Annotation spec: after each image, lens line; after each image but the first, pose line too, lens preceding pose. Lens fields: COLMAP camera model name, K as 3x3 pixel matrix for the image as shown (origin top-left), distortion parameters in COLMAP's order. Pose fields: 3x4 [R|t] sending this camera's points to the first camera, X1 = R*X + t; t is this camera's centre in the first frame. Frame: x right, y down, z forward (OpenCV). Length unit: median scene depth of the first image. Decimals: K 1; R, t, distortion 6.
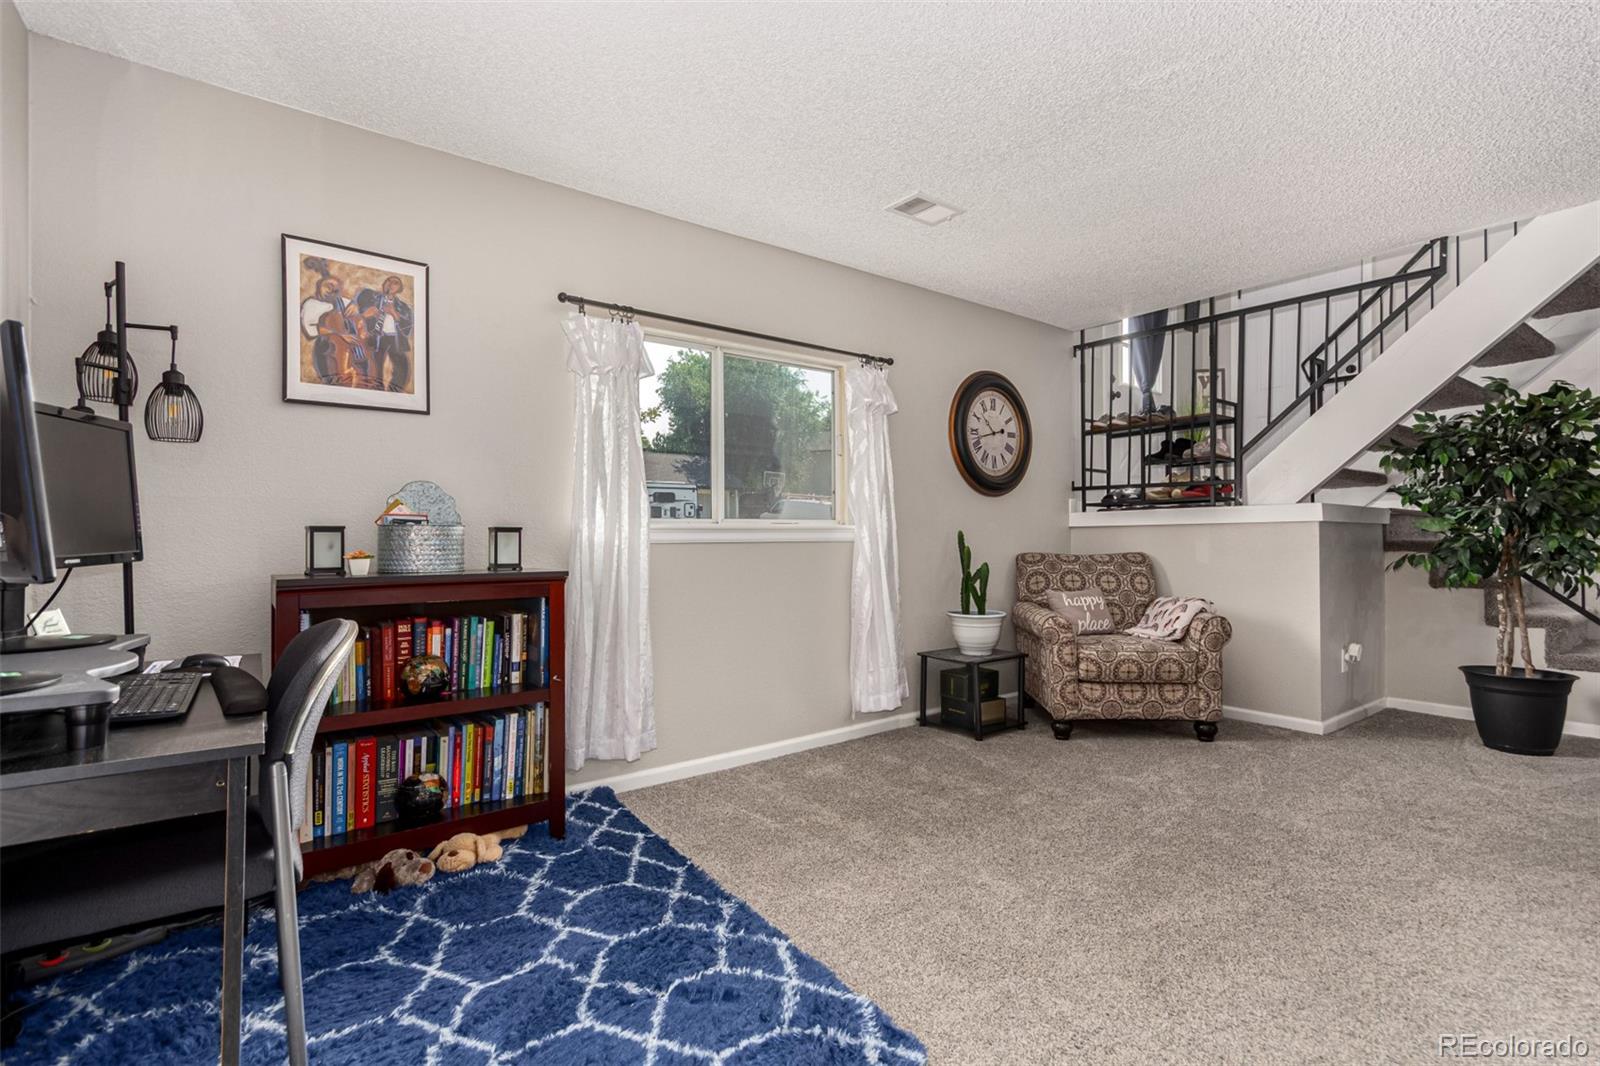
lens RADIAL K [[745.4, 0, 801.8], [0, 745.4, 537.7], [0, 0, 1]] dist [0.002409, 0.001362]
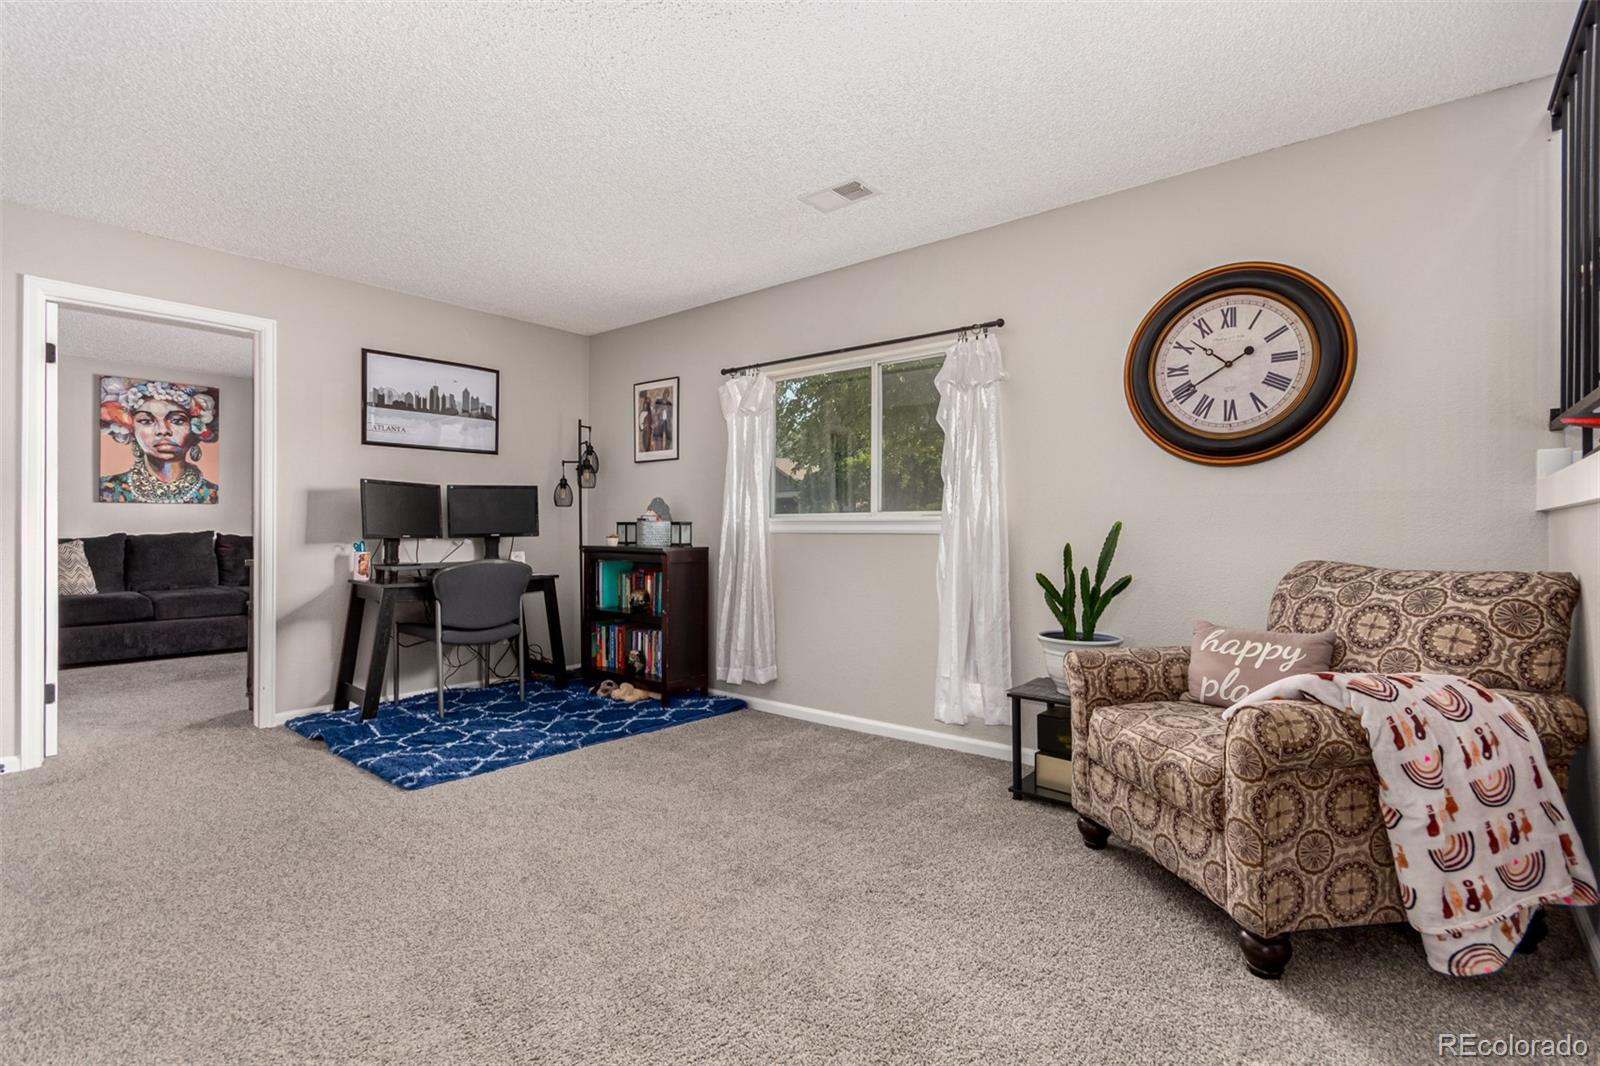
lens RADIAL K [[741.0, 0, 802.3], [0, 741.0, 530.1], [0, 0, 1]] dist [0.000104, 0.001167]
pose [[0.234580, 0.009328, -0.972052, 0.954608], [-0.003938, 0.999955, 0.008645, -0.007810], [0.972089, 0.001800, 0.234606, 0.631826]]
